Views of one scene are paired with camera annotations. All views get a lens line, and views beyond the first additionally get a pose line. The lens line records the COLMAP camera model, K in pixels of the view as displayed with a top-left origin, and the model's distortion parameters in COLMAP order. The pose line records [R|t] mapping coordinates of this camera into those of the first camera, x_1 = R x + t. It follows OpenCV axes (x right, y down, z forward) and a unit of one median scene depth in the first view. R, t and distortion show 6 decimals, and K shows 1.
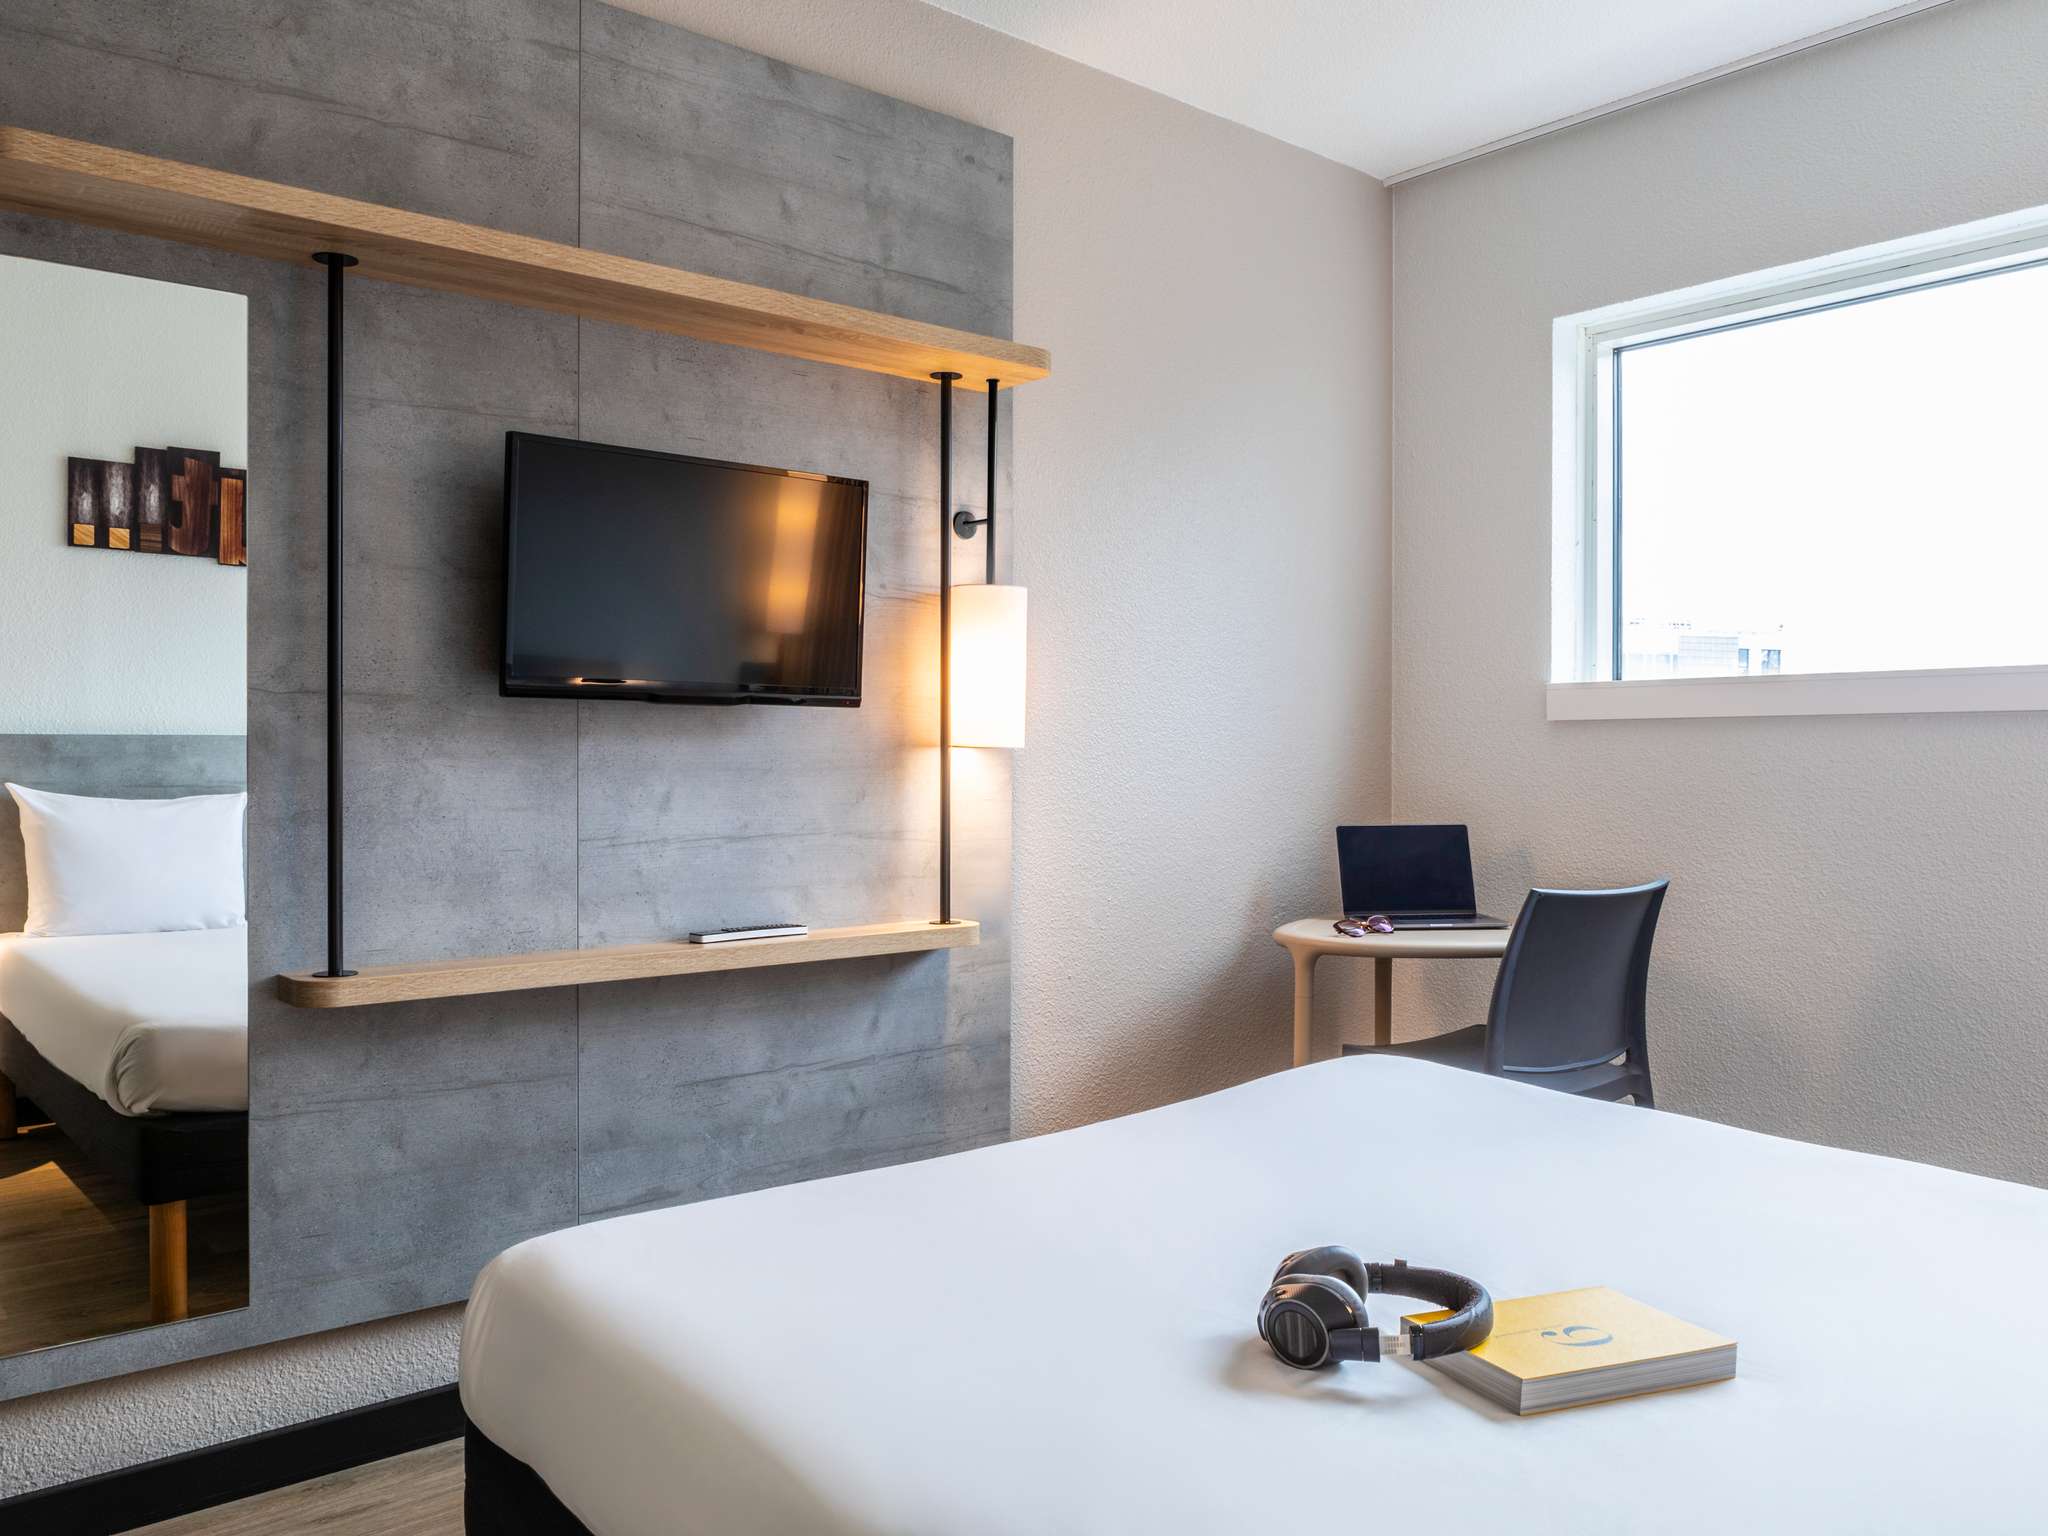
lens RADIAL K [[1580.4, 0, 1013.6], [0, 1580.4, 761.4], [0, 0, 1]] dist [-0.010639, 0.009512]
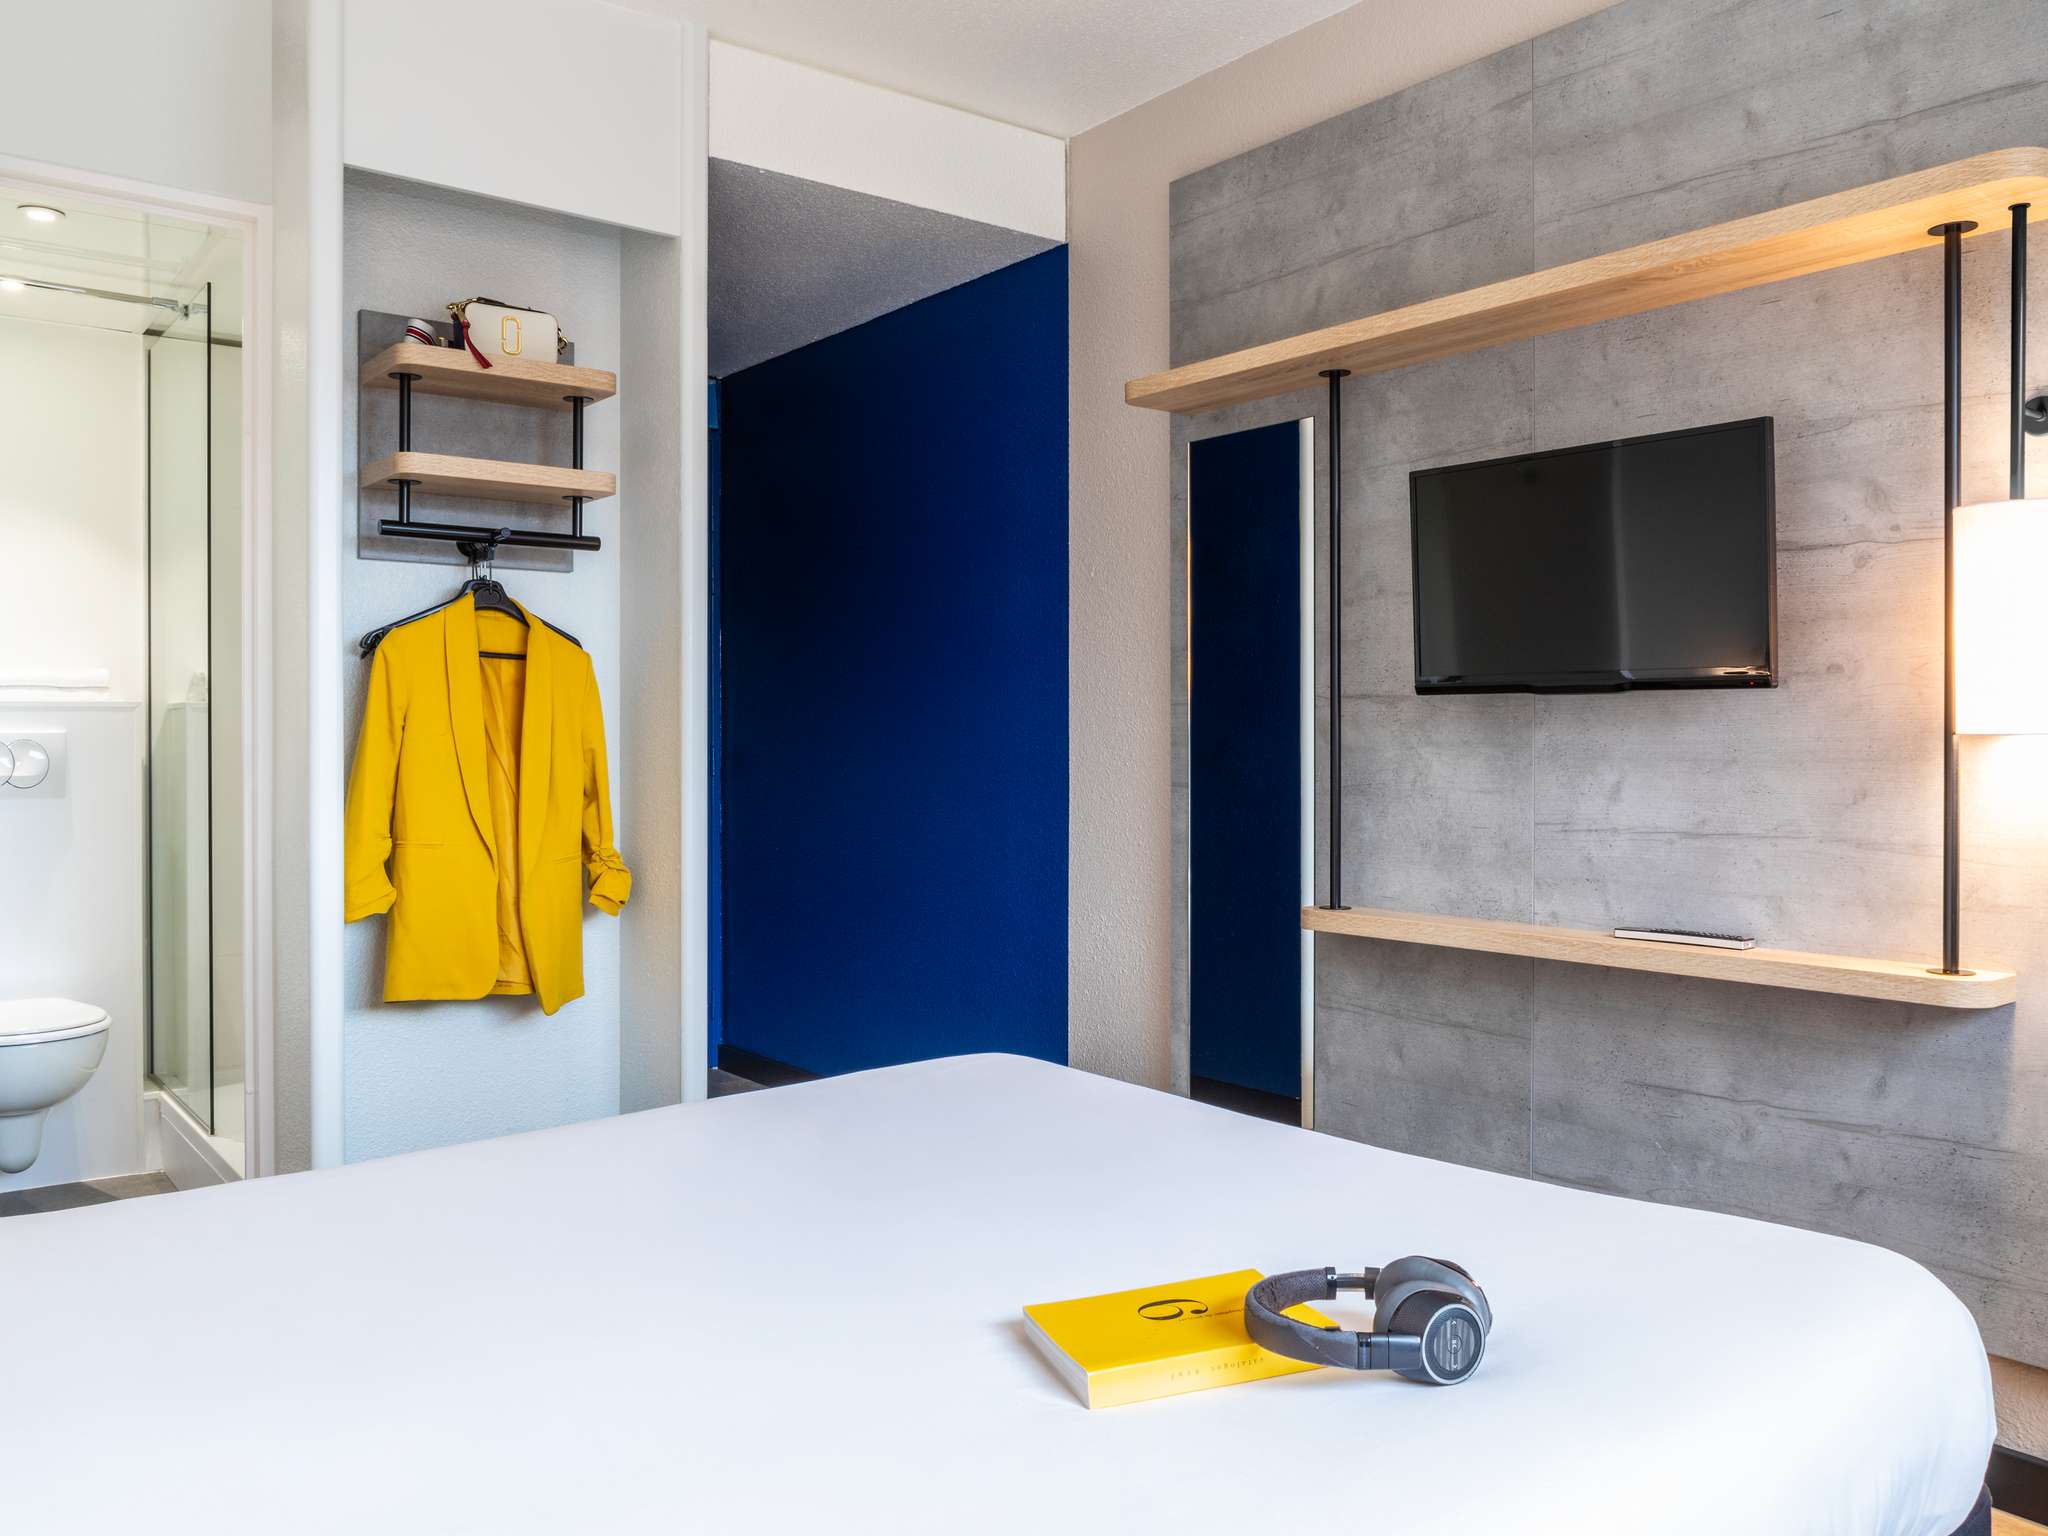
lens RADIAL K [[1580.4, 0, 1015.3], [0, 1580.4, 753.9], [0, 0, 1]] dist [-0.010639, 0.009512]
pose [[-0.023870, 0.006239, -0.999696, 0.779936], [-0.005079, 0.999967, 0.006362, -0.002358], [0.999702, 0.005229, -0.023837, 0.648607]]
